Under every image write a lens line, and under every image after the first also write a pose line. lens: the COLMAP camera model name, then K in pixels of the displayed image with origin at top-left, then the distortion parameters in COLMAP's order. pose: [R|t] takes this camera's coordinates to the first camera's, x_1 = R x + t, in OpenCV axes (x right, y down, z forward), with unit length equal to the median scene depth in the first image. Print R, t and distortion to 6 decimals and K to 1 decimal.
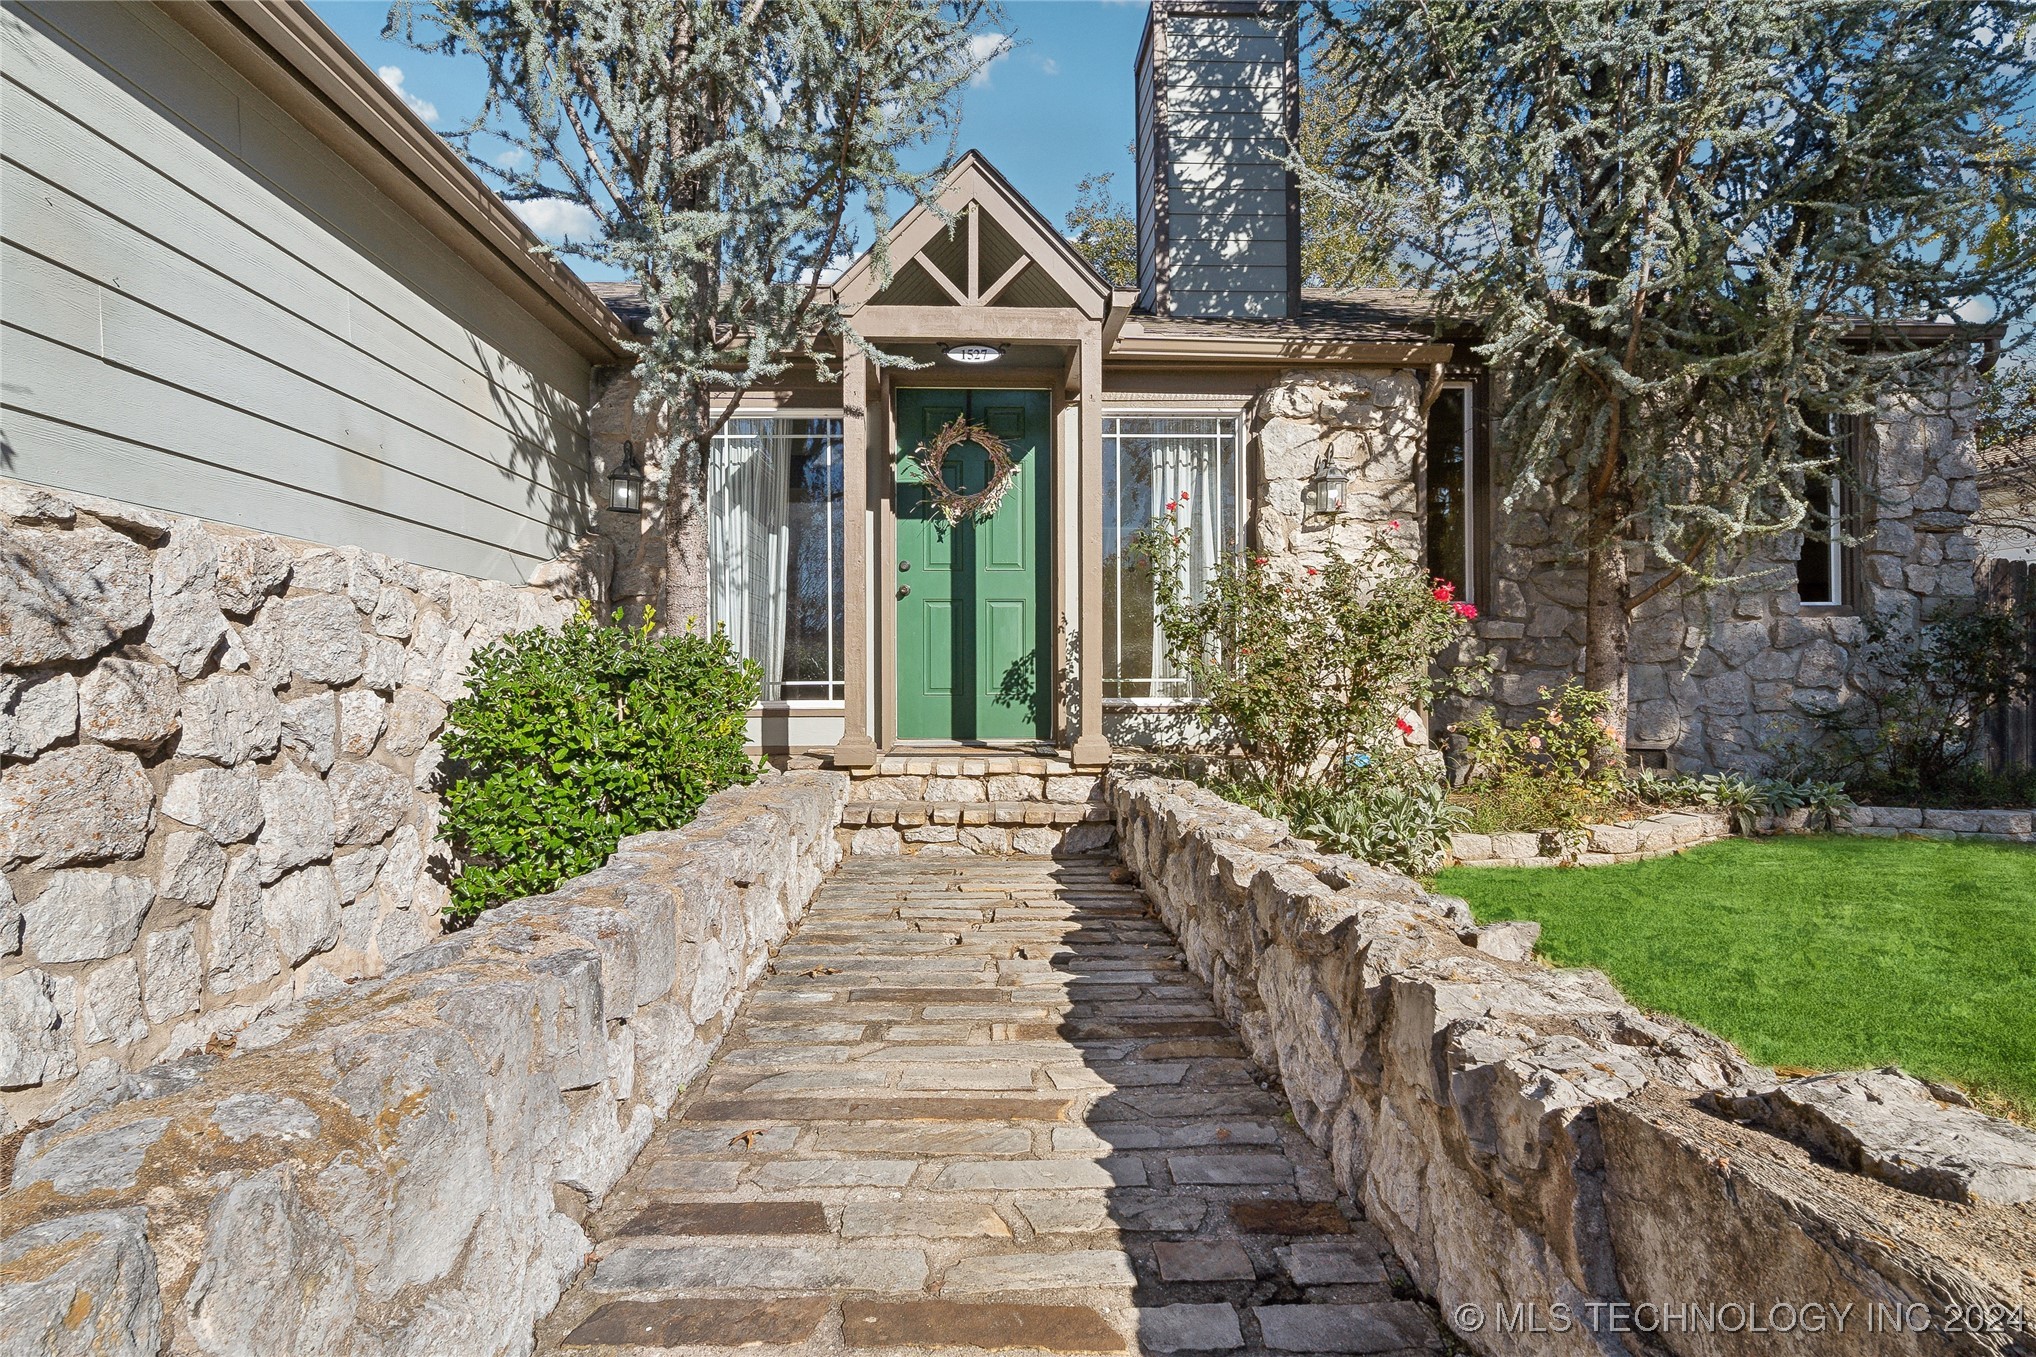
lens RADIAL K [[1115.8, 0, 1033.4], [0, 1115.8, 679.6], [0, 0, 1]] dist [-0.013757, 0.000050]
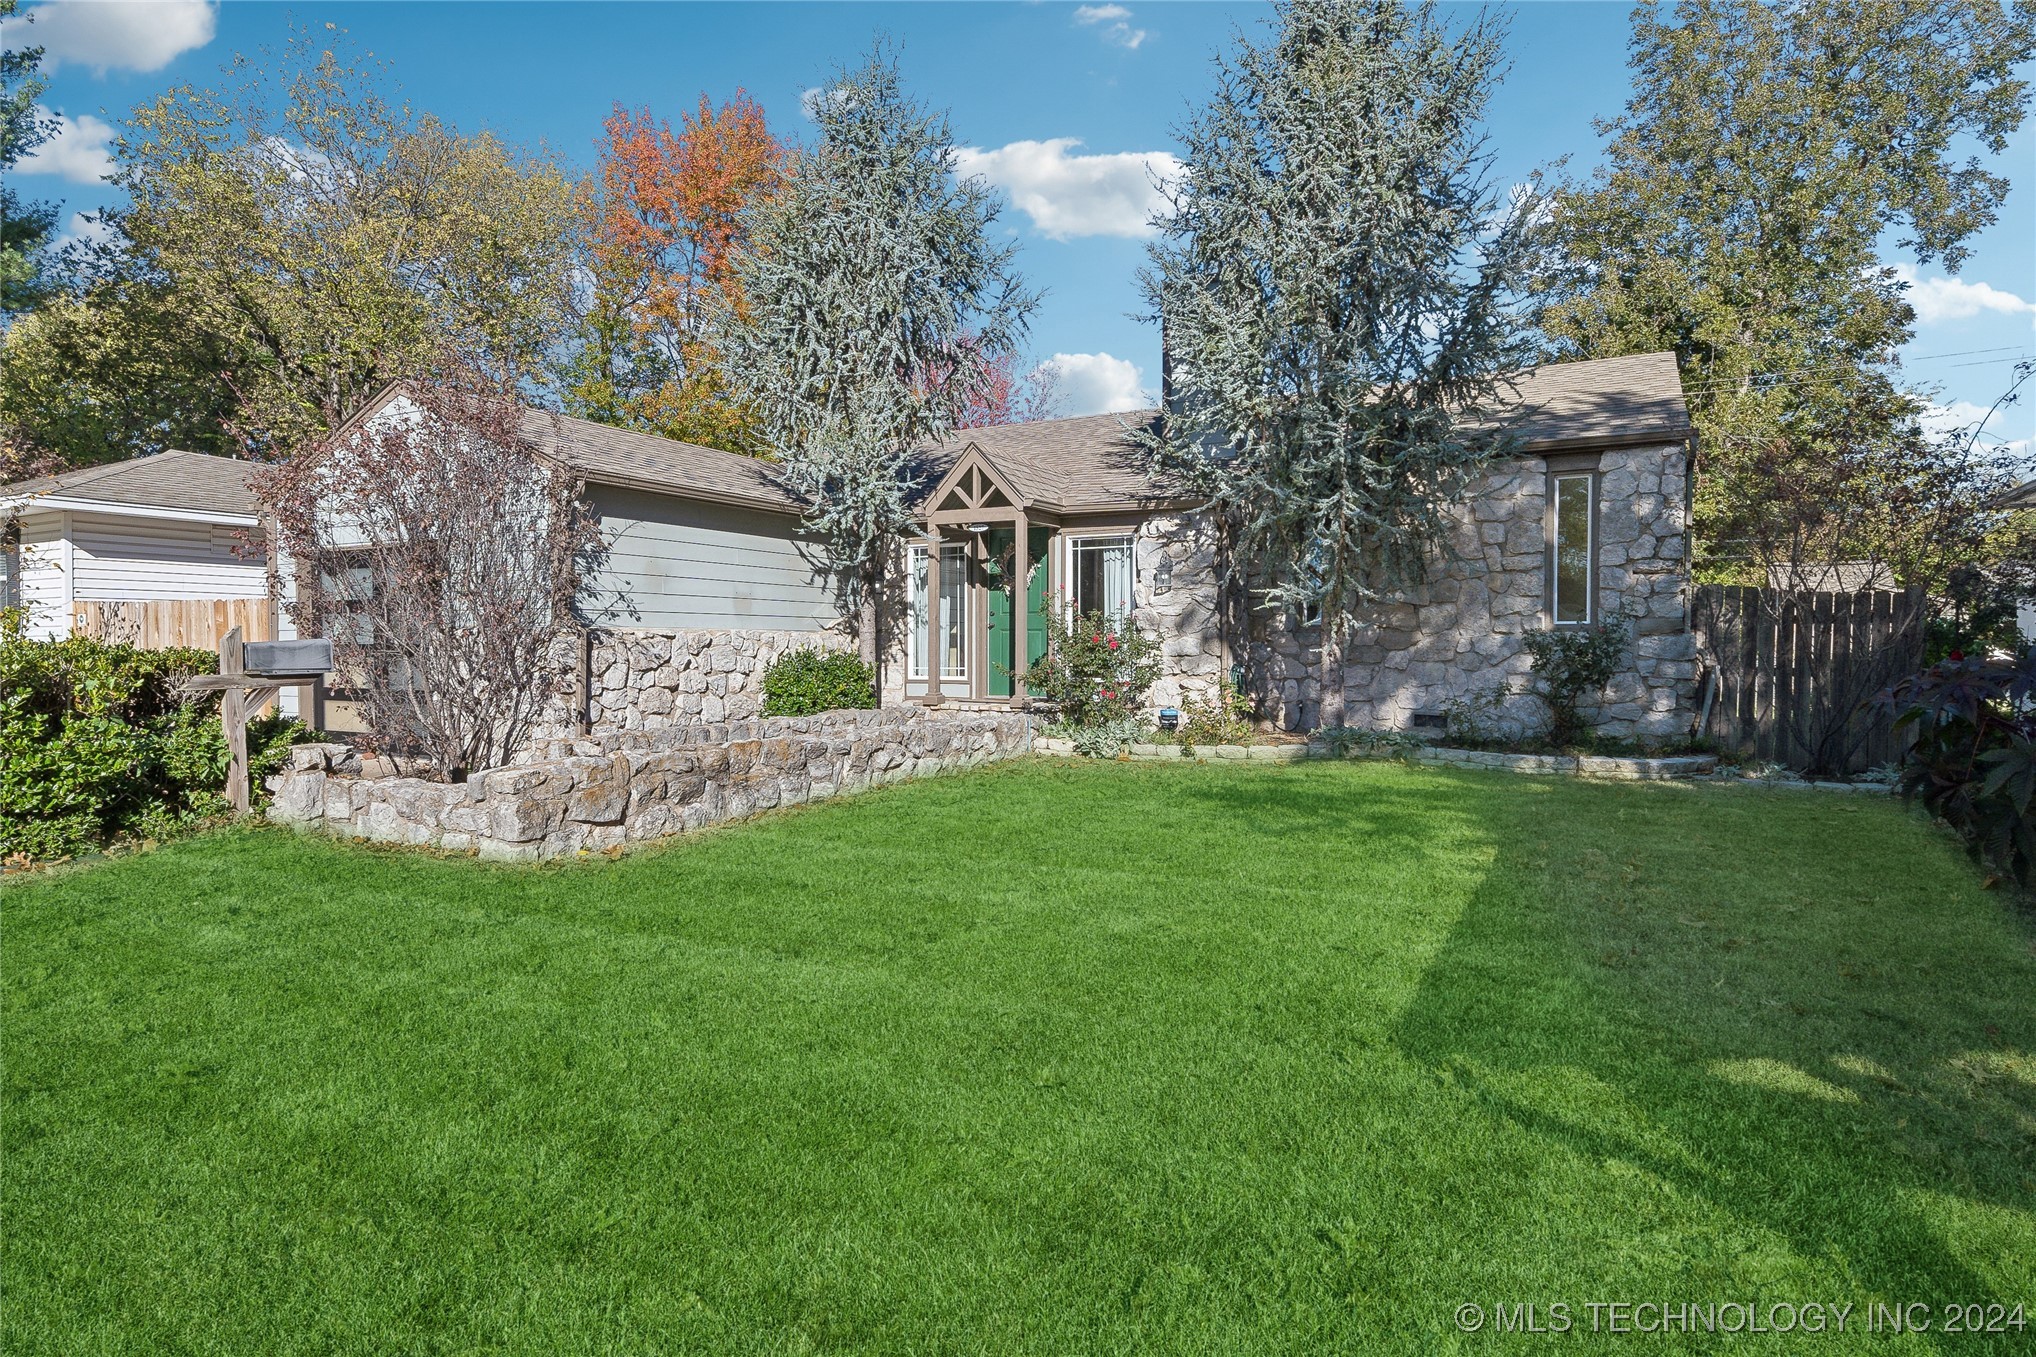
lens RADIAL K [[1119.3, 0, 1018.2], [0, 1119.3, 674.5], [0, 0, 1]] dist [0.002749, -0.000136]
pose [[0.859193, 0.019489, -0.511280, 1.032102], [-0.004253, 0.999512, 0.030952, -0.052415], [0.511633, -0.024419, 0.858857, -0.813325]]
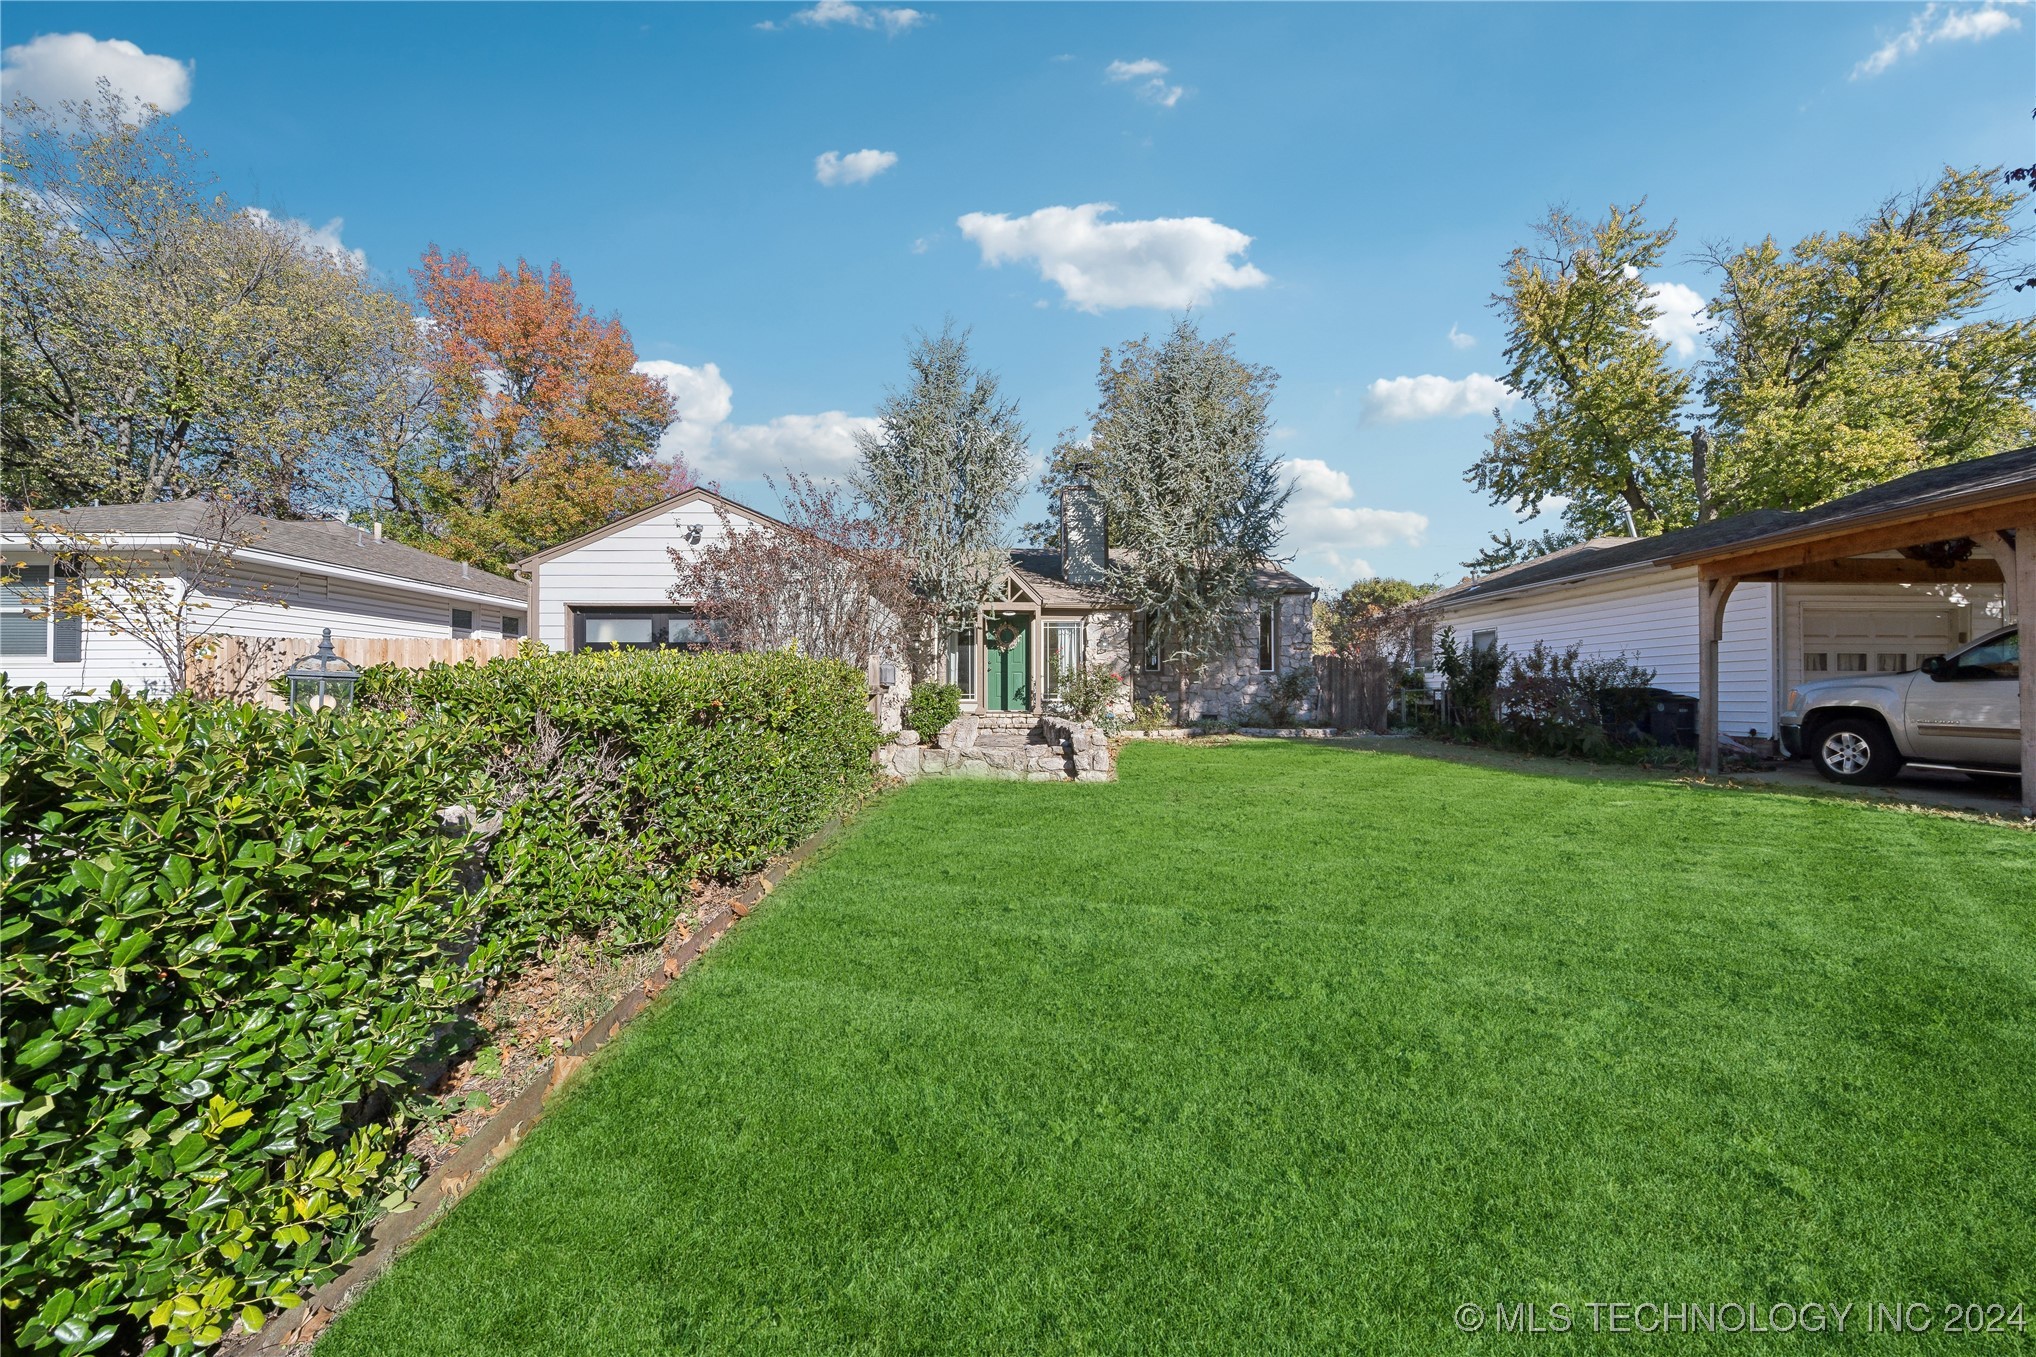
lens RADIAL K [[736.8, 0, 1019.6], [0, 736.8, 690.5], [0, 0, 1]] dist [0.001060, -0.000164]
pose [[0.999940, 0.003125, -0.010510, 0.011437], [-0.003156, 0.999991, -0.002865, -0.002932], [0.010501, 0.002898, 0.999941, -1.436428]]
